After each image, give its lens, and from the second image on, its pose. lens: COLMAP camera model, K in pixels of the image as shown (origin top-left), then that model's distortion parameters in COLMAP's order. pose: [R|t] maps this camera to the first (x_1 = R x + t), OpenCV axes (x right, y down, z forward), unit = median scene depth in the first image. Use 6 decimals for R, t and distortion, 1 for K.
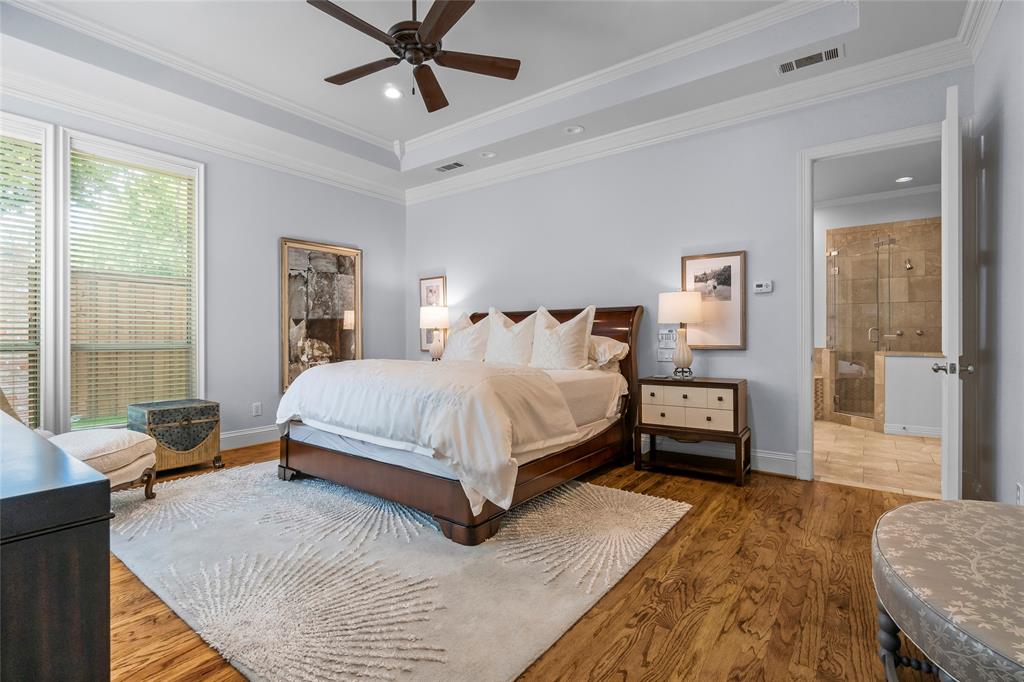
lens RADIAL K [[475.4, 0, 508.8], [0, 475.4, 336.5], [0, 0, 1]] dist [-0.004761, 0.000622]
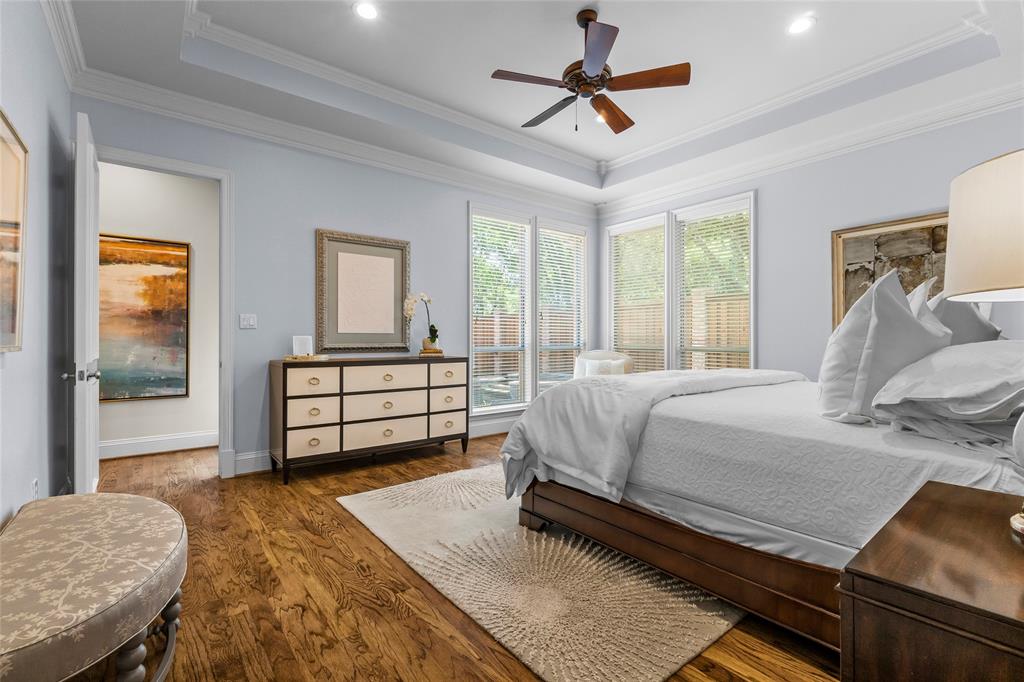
lens RADIAL K [[455.1, 0, 508.5], [0, 455.1, 339.7], [0, 0, 1]] dist [0.000228, 0.000060]
pose [[-0.252343, 0.001130, -0.967637, 1.367143], [-0.002167, 0.999996, 0.001733, -0.014225], [0.967635, 0.002534, -0.252339, 1.699074]]
